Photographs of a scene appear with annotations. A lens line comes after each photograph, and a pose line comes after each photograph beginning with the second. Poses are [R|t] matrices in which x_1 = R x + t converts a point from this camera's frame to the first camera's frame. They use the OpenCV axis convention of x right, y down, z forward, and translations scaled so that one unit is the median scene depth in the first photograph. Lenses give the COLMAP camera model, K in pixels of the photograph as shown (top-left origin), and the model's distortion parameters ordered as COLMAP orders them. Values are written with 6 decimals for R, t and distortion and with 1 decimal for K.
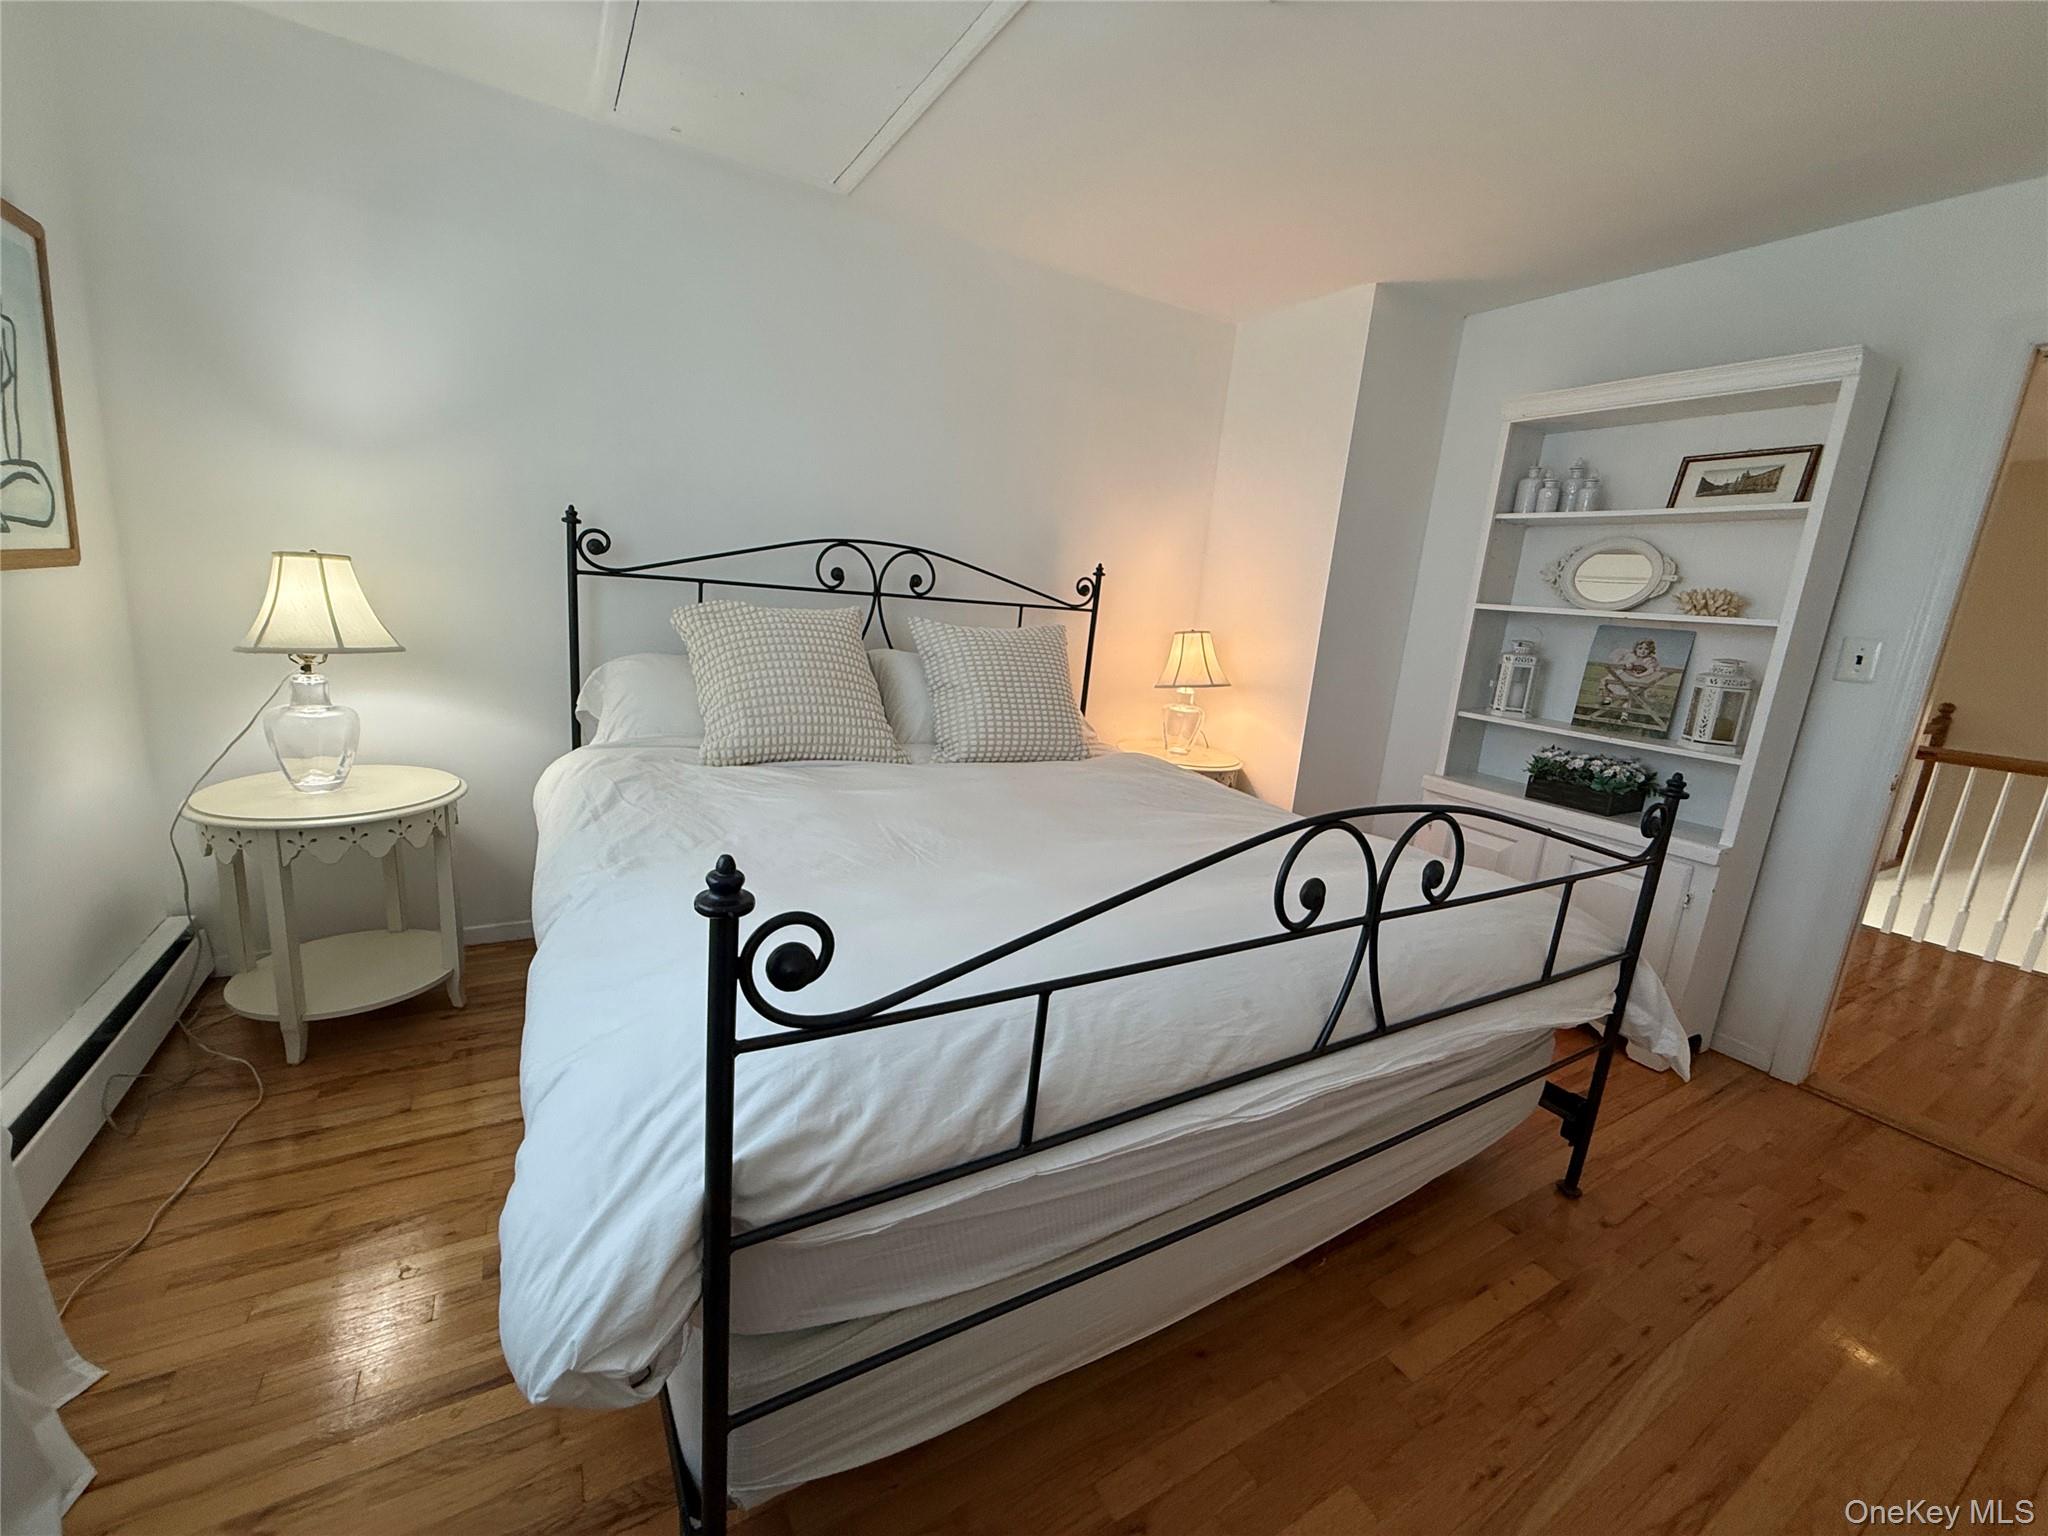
lens RADIAL K [[820.9, 0, 1024.7], [0, 820.9, 755.4], [0, 0, 1]] dist [0.001244, -0.000212]
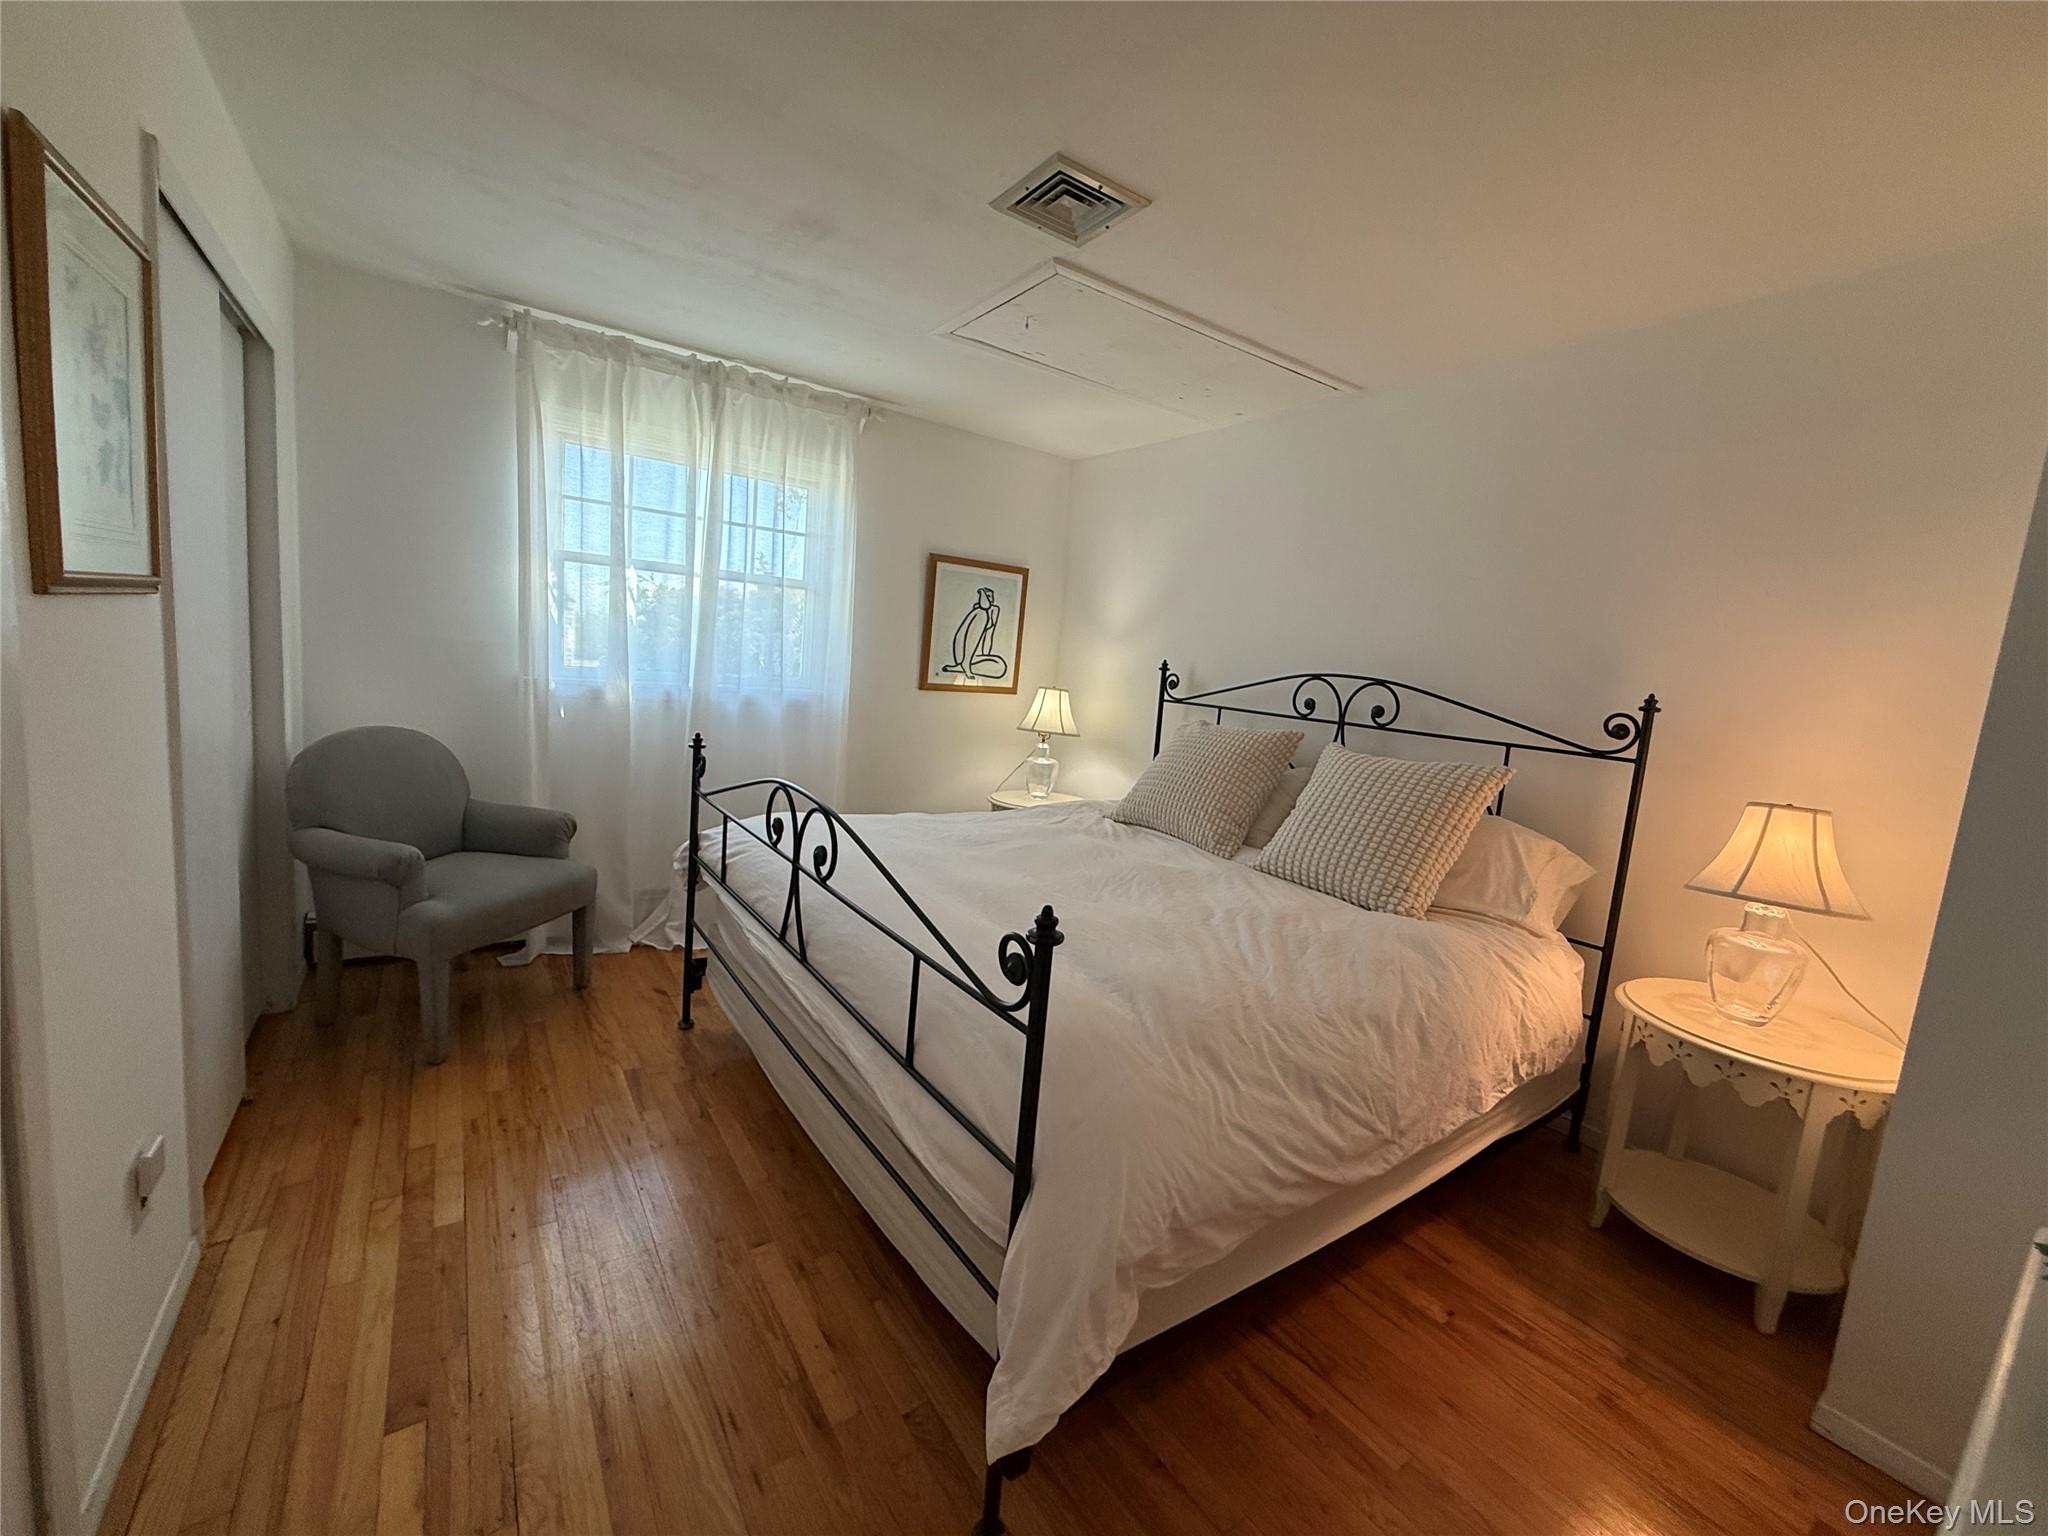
lens RADIAL K [[820.9, 0, 1022.8], [0, 820.9, 769.3], [0, 0, 1]] dist [0.001244, -0.000212]
pose [[0.083650, 0.040313, -0.995679, 0.833799], [-0.299889, 0.953880, 0.013426, -0.030047], [0.950300, 0.297470, 0.091881, 0.522946]]
